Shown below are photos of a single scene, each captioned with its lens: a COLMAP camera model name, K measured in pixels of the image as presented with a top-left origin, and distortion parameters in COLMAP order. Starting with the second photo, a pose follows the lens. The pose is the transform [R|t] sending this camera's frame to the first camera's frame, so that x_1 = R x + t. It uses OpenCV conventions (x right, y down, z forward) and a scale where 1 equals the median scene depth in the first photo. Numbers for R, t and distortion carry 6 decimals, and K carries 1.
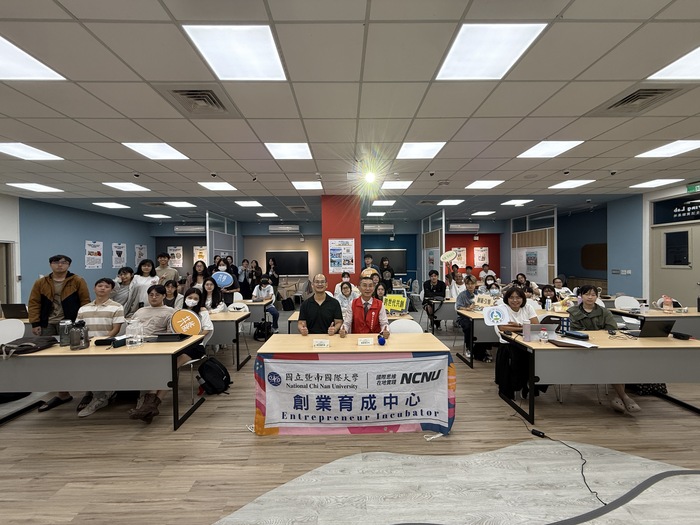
lens RADIAL K [[281.8, 0, 350.0], [0, 281.8, 262.5], [0, 0, 1]] dist [0.012851, 0.000350]
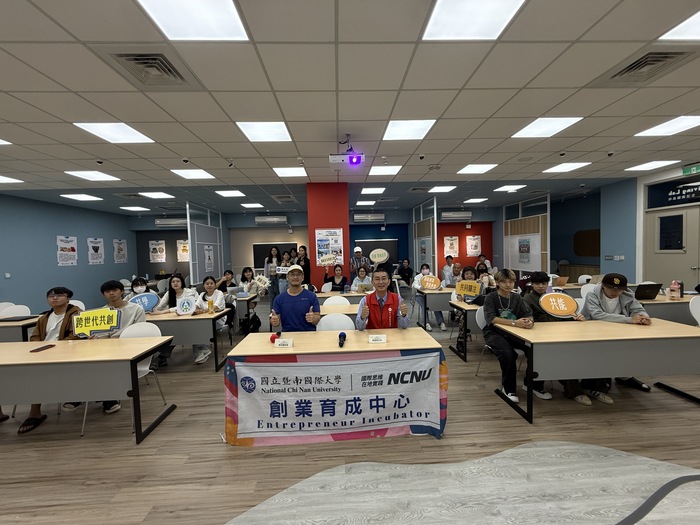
lens RADIAL K [[282.8, 0, 350.0], [0, 282.8, 262.5], [0, 0, 1]] dist [0.017349, -0.000051]
pose [[0.999502, -0.020306, 0.024172, 0.041332], [0.019575, 0.999355, 0.030099, 0.005755], [-0.024768, -0.029611, 0.999255, 0.098653]]
